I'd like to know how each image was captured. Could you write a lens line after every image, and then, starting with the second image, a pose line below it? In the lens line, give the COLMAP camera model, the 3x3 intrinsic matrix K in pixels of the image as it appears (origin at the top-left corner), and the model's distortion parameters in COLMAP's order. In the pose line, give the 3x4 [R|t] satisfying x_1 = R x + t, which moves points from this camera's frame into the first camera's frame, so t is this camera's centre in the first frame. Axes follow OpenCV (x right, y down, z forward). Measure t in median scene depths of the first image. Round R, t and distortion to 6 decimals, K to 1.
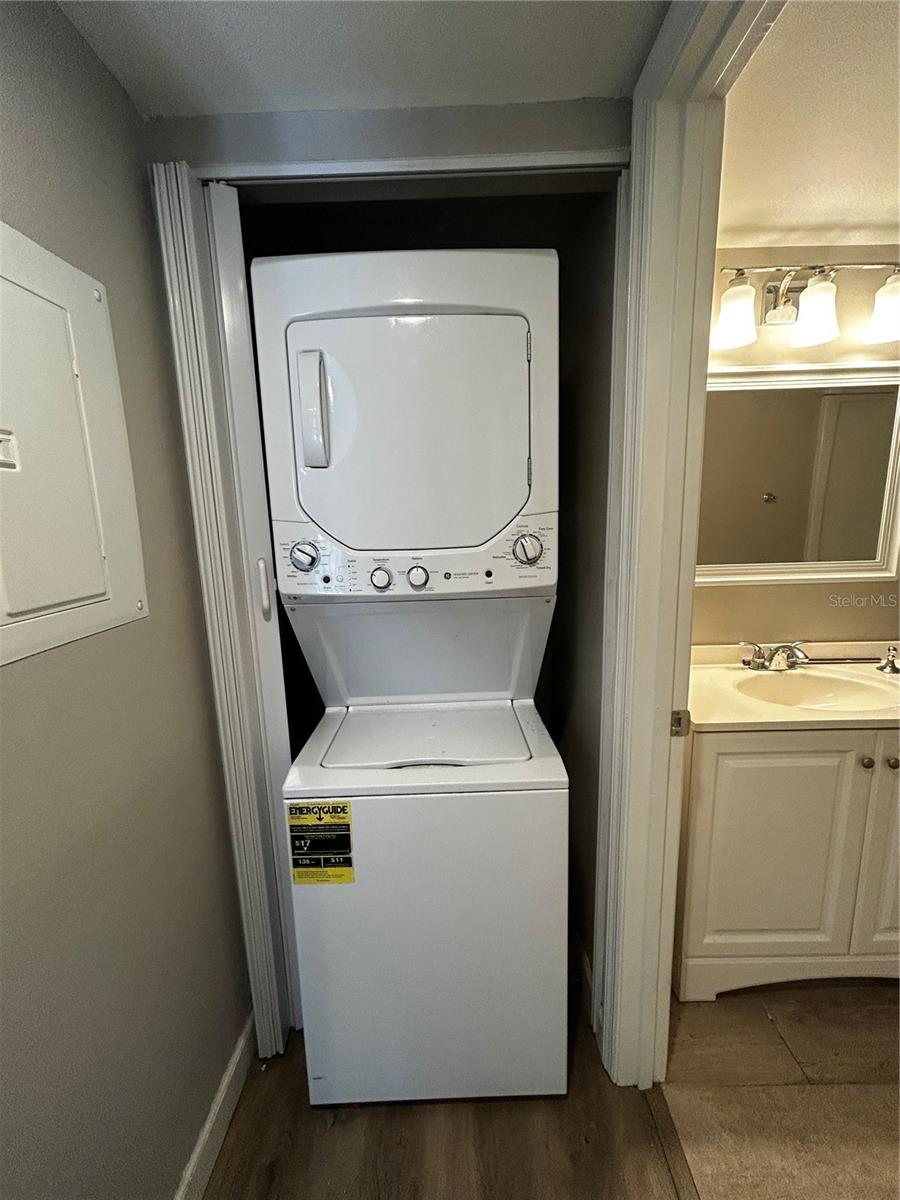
lens RADIAL K [[486.6, 0, 451.6], [0, 486.6, 598.0], [0, 0, 1]] dist [-0.001802, 0.000011]
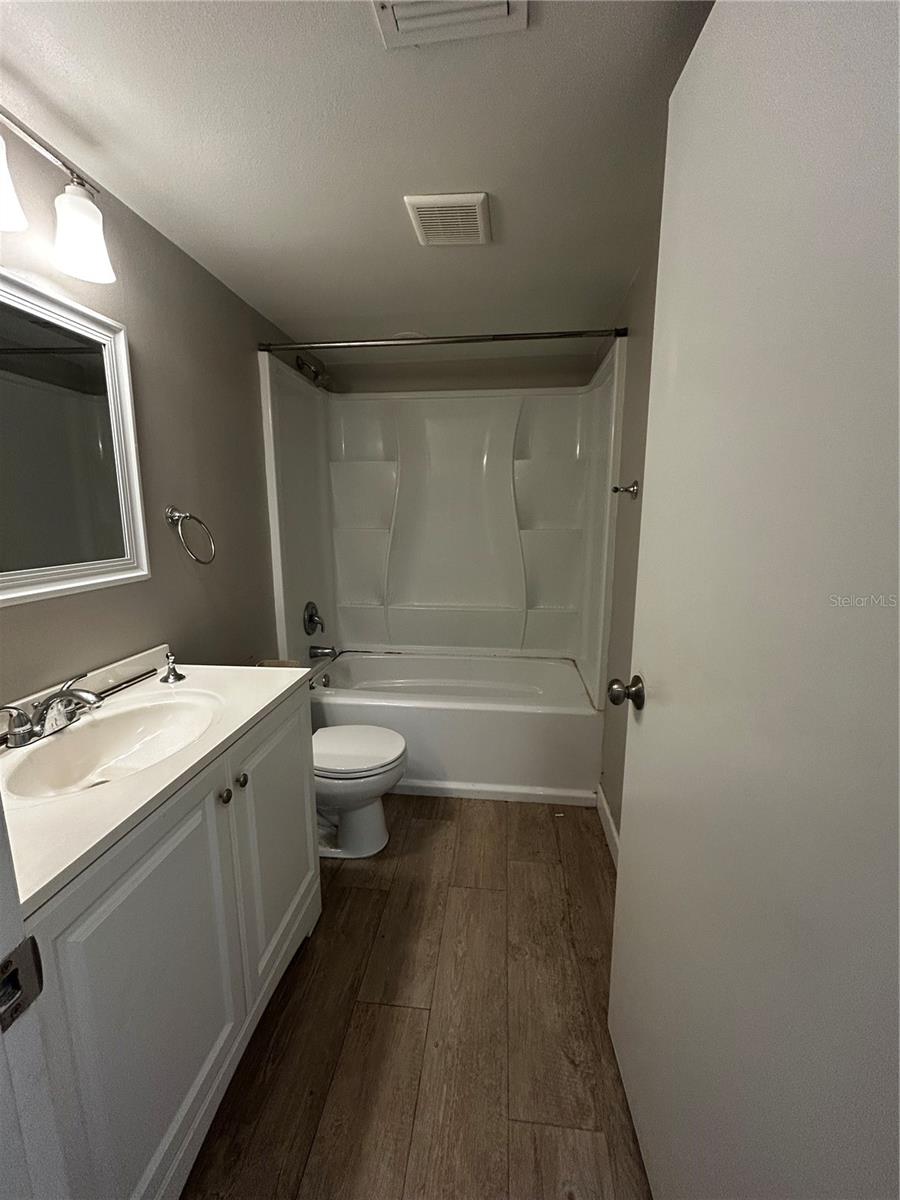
lens RADIAL K [[486.6, 0, 451.5], [0, 486.6, 598.1], [0, 0, 1]] dist [-0.001802, 0.000011]
pose [[0.115389, -0.145465, 0.982611, 0.112949], [0.178077, 0.976222, 0.123608, -0.013699], [-0.977228, 0.160717, 0.138550, 0.358167]]
